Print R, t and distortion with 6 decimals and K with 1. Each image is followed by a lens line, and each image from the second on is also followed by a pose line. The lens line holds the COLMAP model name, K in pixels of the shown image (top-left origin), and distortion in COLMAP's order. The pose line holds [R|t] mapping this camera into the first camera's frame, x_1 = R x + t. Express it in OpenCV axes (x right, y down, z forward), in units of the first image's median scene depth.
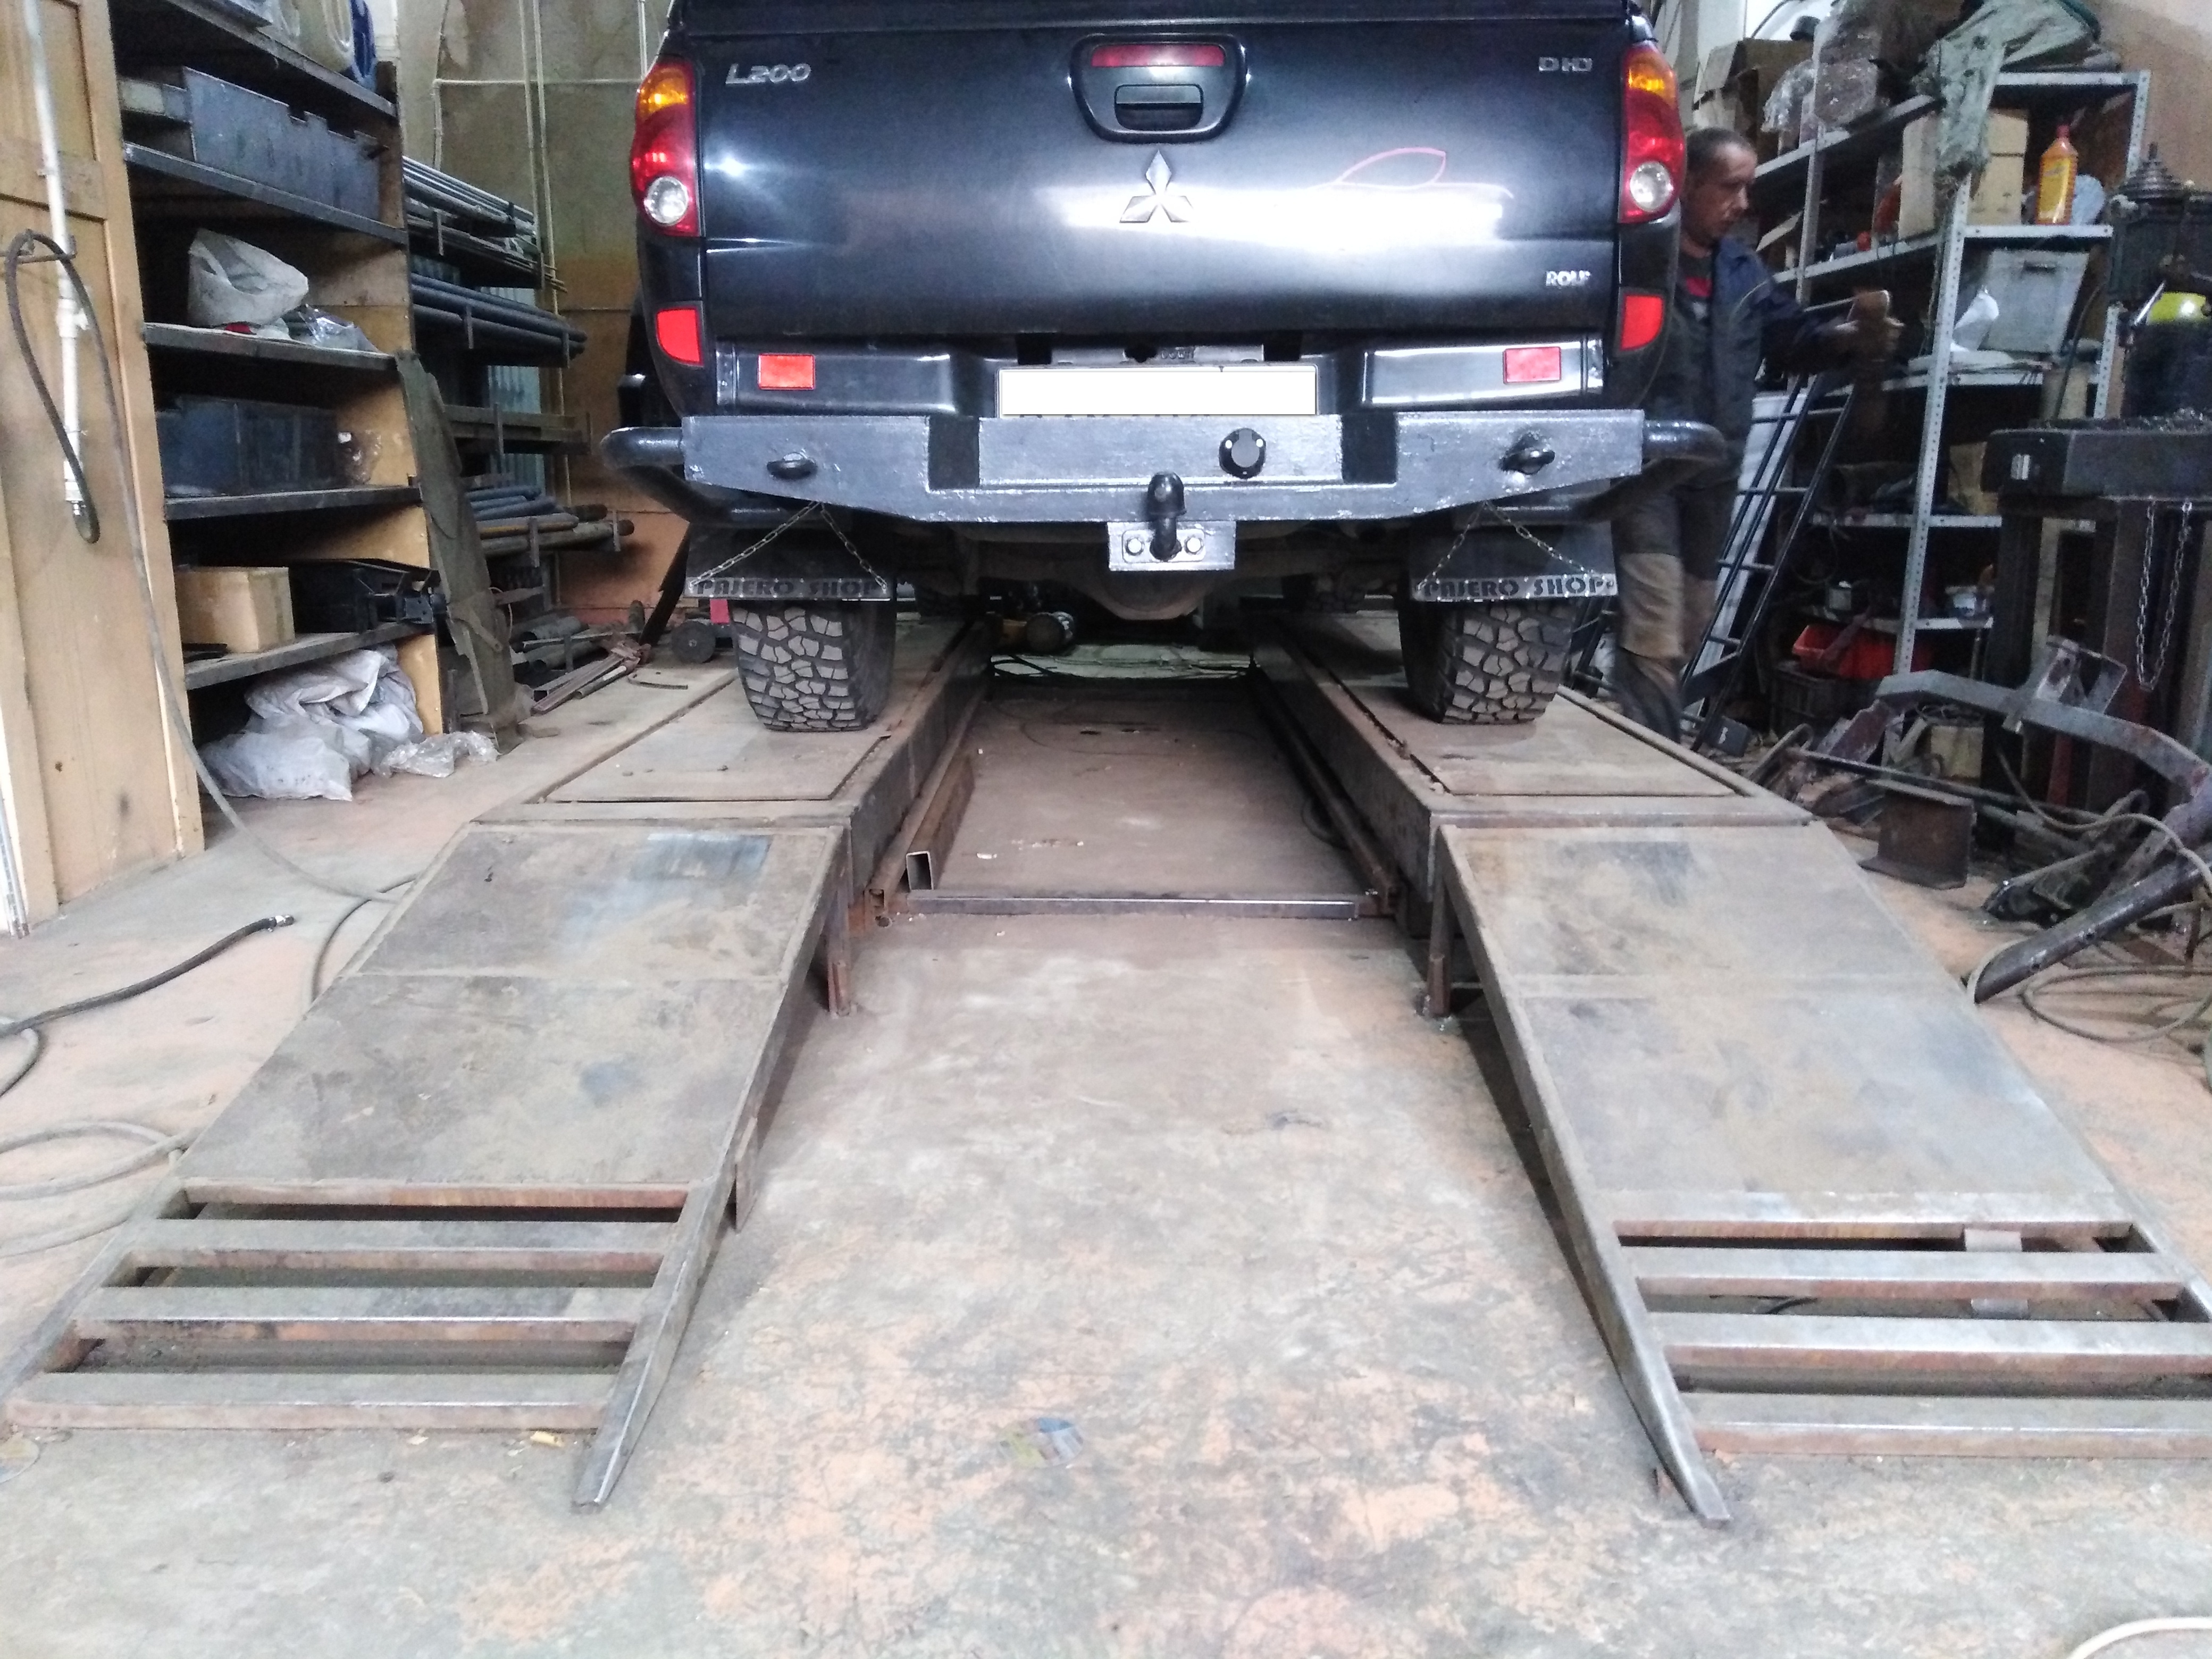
lens RADIAL K [[1680.0, 0, 1109.8], [0, 1680.0, 826.3], [0, 0, 1]] dist [0.088315, 0.002294]
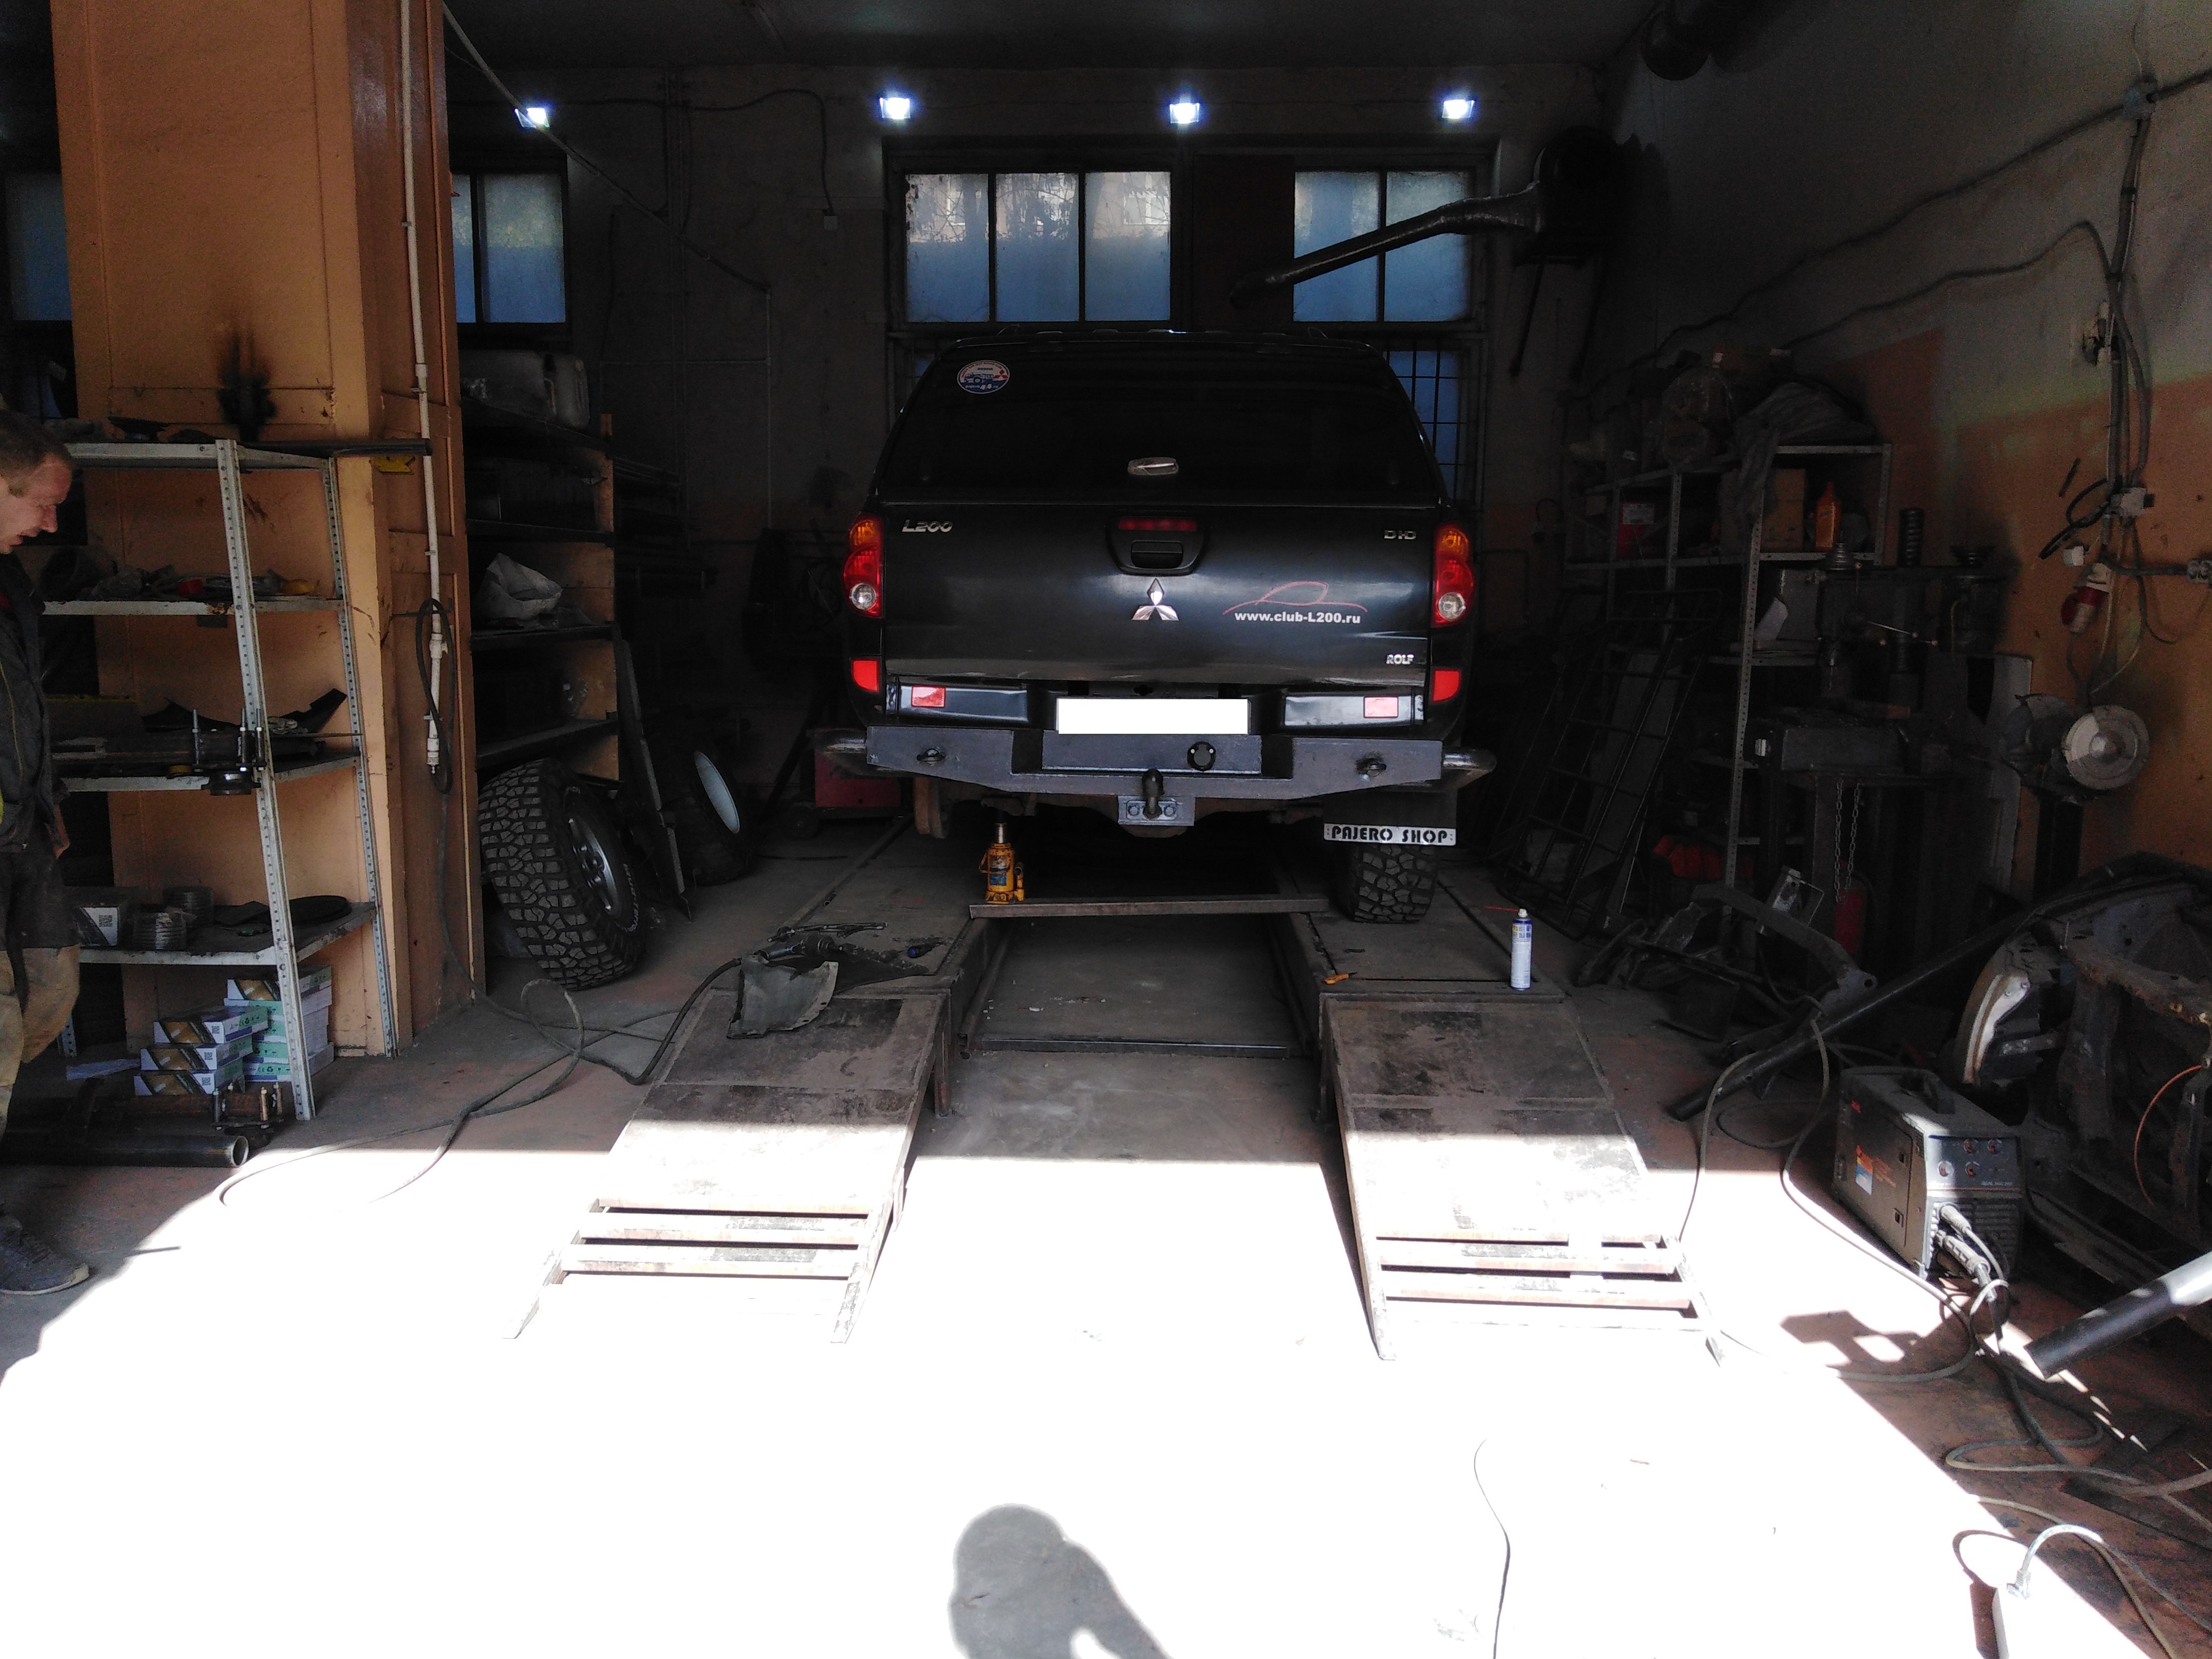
lens RADIAL K [[1680.0, 0, 1050.4], [0, 1680.0, 797.0], [0, 0, 1]] dist [0.088315, 0.002294]
pose [[0.997767, 0.003472, -0.066696, 0.037176], [-0.009912, 0.995287, -0.096462, -0.026945], [0.066047, 0.096908, 0.993099, -0.477040]]
